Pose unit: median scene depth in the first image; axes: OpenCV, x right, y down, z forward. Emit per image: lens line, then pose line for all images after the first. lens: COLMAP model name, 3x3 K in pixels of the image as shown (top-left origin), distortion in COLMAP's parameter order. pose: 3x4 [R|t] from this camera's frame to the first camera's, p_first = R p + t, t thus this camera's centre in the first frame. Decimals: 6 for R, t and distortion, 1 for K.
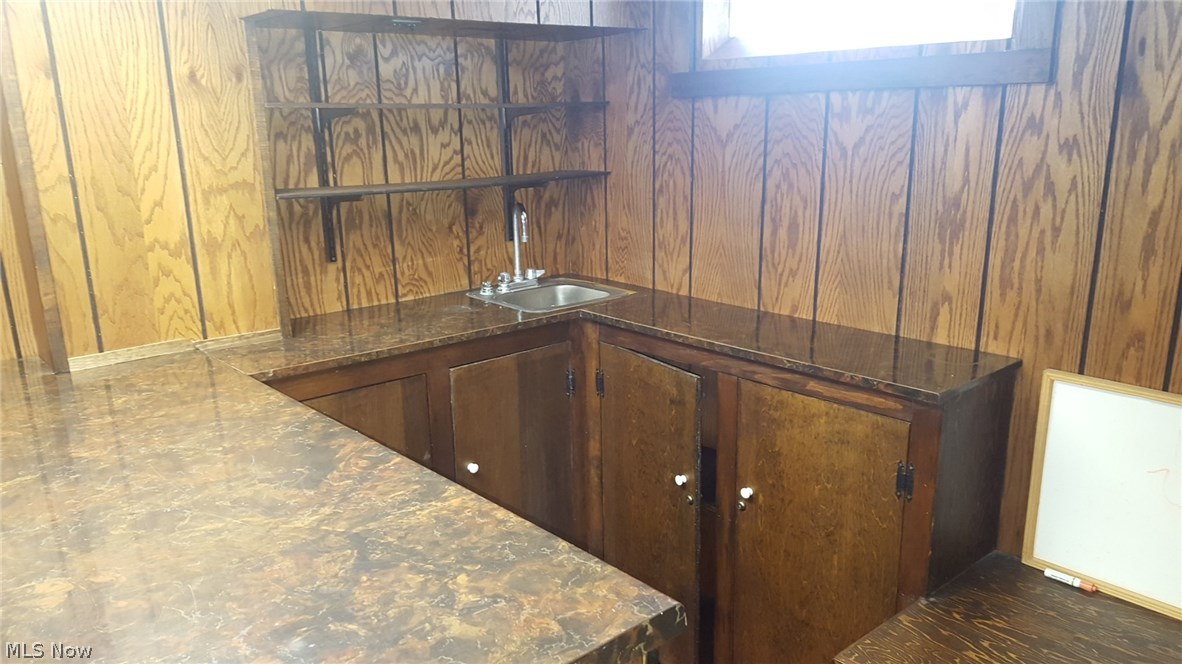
lens RADIAL K [[886.9, 0, 590.1], [0, 886.9, 353.7], [0, 0, 1]] dist [0.155187, -0.253716]
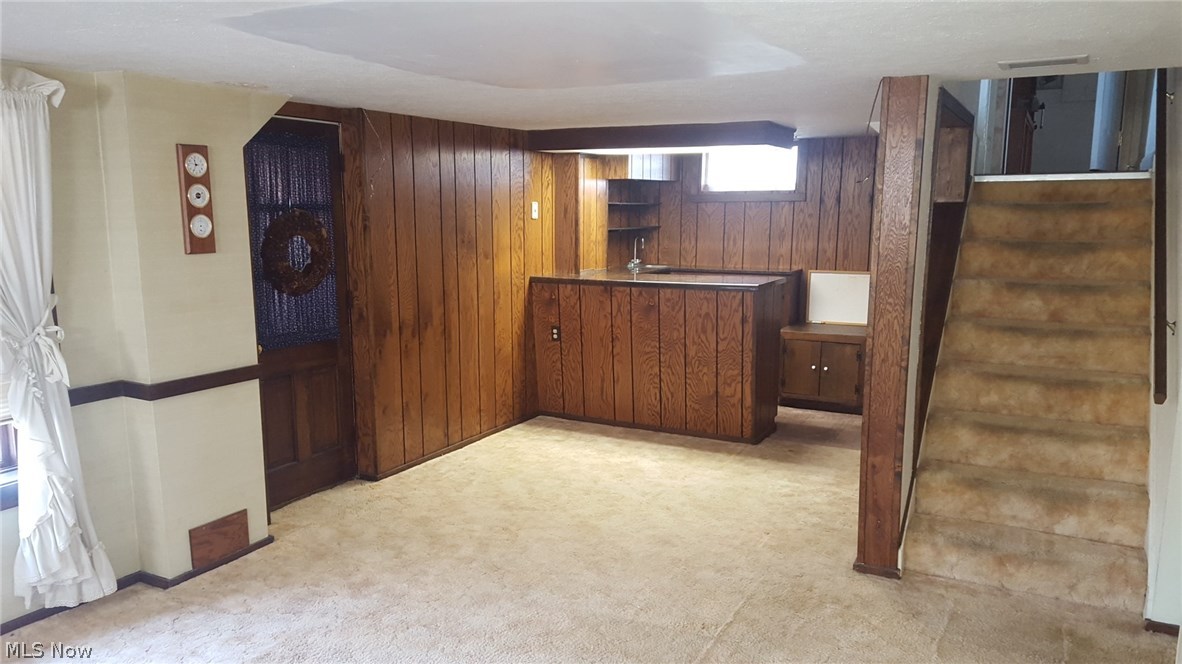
lens RADIAL K [[886.9, 0, 590.1], [0, 886.9, 353.7], [0, 0, 1]] dist [0.155187, -0.253716]
pose [[0.931298, -0.040736, 0.361974, -1.643642], [0.079302, 0.992566, -0.092329, 0.597498], [-0.355522, 0.114691, 0.927605, -2.038435]]
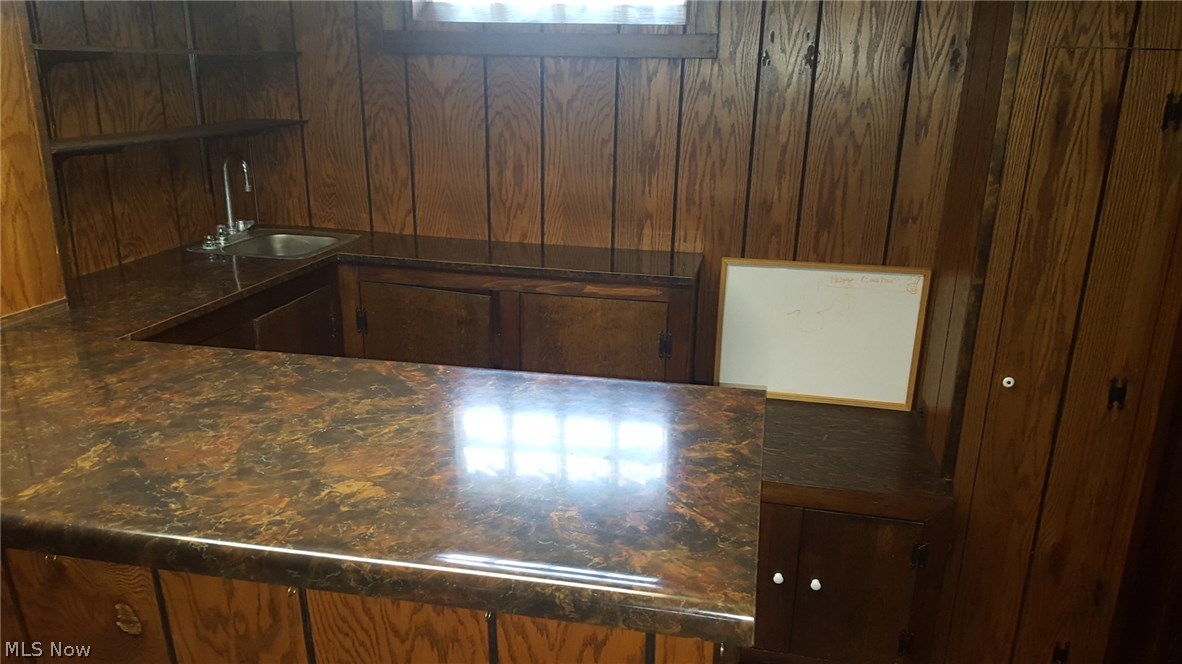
lens RADIAL K [[886.9, 0, 590.1], [0, 886.9, 353.7], [0, 0, 1]] dist [0.155187, -0.253716]
pose [[0.797625, -0.154323, 0.583078, -0.477327], [0.127357, 0.988010, 0.087277, 0.015418], [-0.589555, 0.004645, 0.807715, -0.040955]]
